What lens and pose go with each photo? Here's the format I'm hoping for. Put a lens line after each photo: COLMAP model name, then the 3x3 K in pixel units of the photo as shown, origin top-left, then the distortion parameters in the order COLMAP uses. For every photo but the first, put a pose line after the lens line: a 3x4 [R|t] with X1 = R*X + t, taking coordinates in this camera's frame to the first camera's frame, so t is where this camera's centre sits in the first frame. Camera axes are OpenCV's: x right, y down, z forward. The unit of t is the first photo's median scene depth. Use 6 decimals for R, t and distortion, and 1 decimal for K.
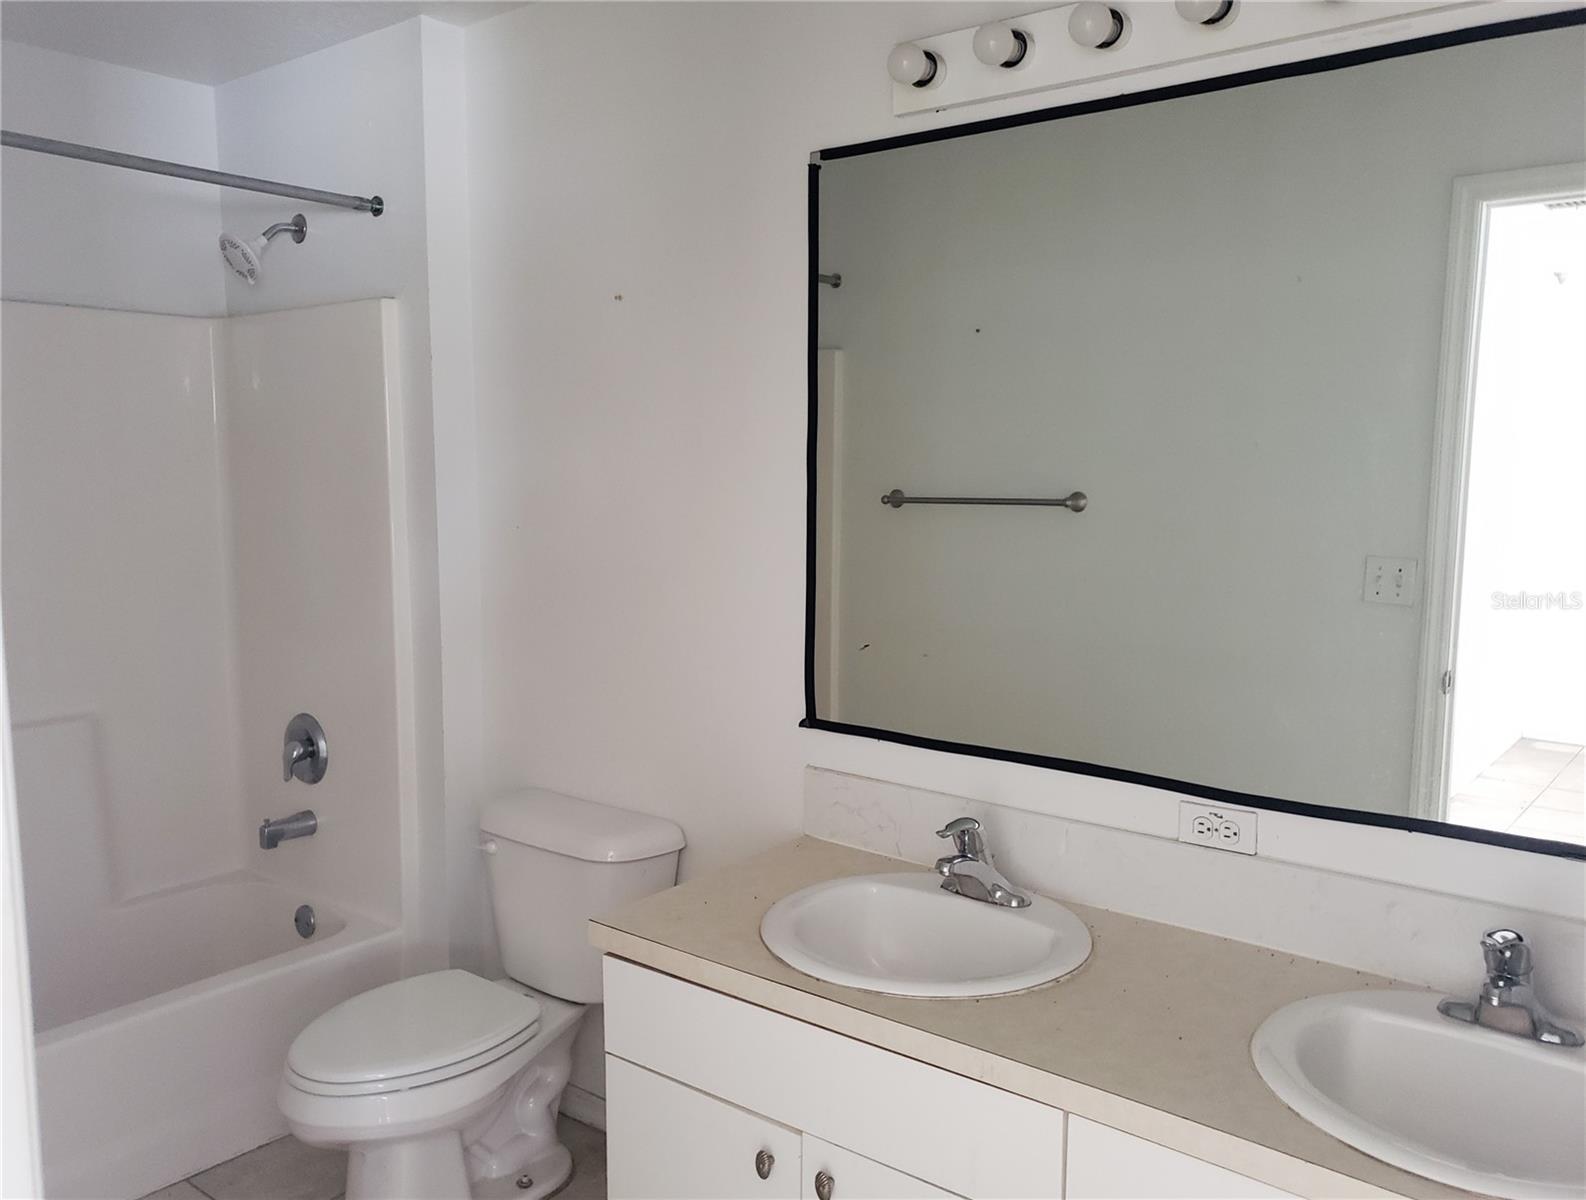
lens RADIAL K [[1226.9, 0, 792.6], [0, 1226.9, 602.6], [0, 0, 1]] dist [-0.000240, 0.001000]
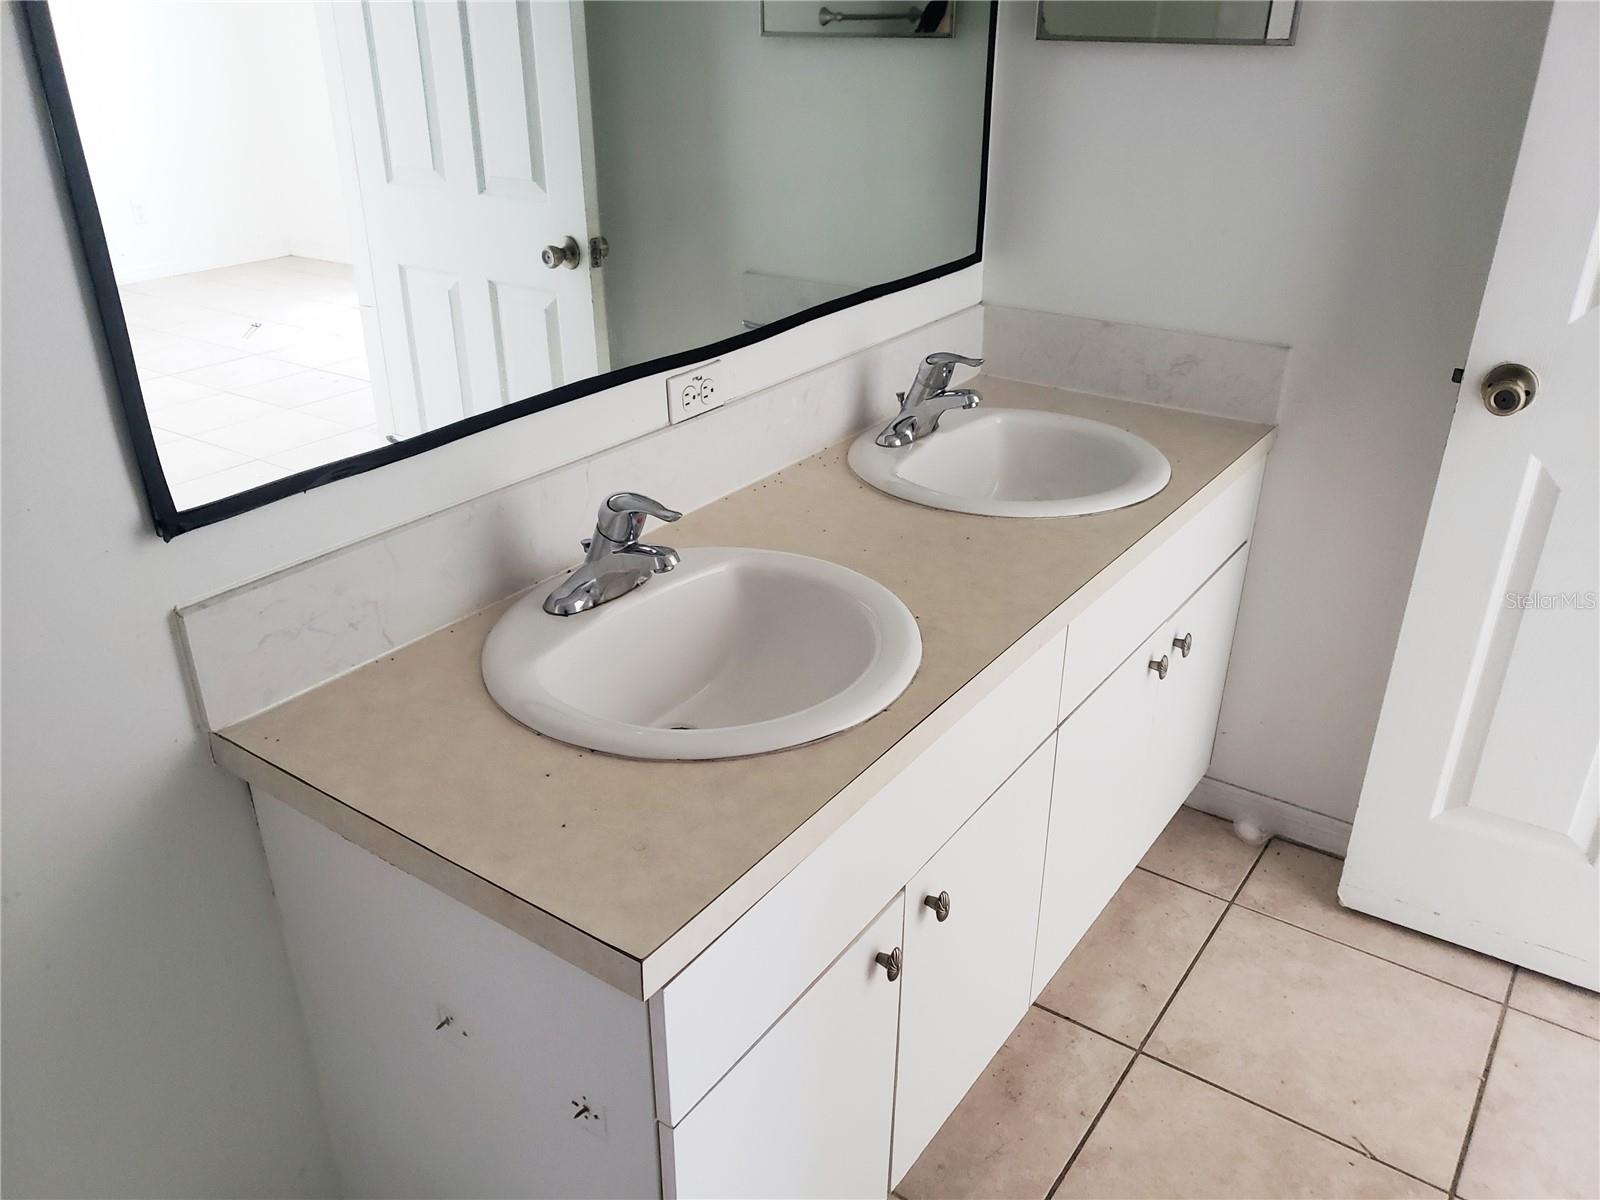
lens RADIAL K [[1253.5, 0, 799.4], [0, 1253.5, 601.4], [0, 0, 1]] dist [0.070629, -0.032439]
pose [[-0.051803, -0.441709, 0.895662, -0.430885], [0.110709, 0.888798, 0.444727, -0.065917], [-0.992502, 0.122196, 0.002859, 0.712712]]
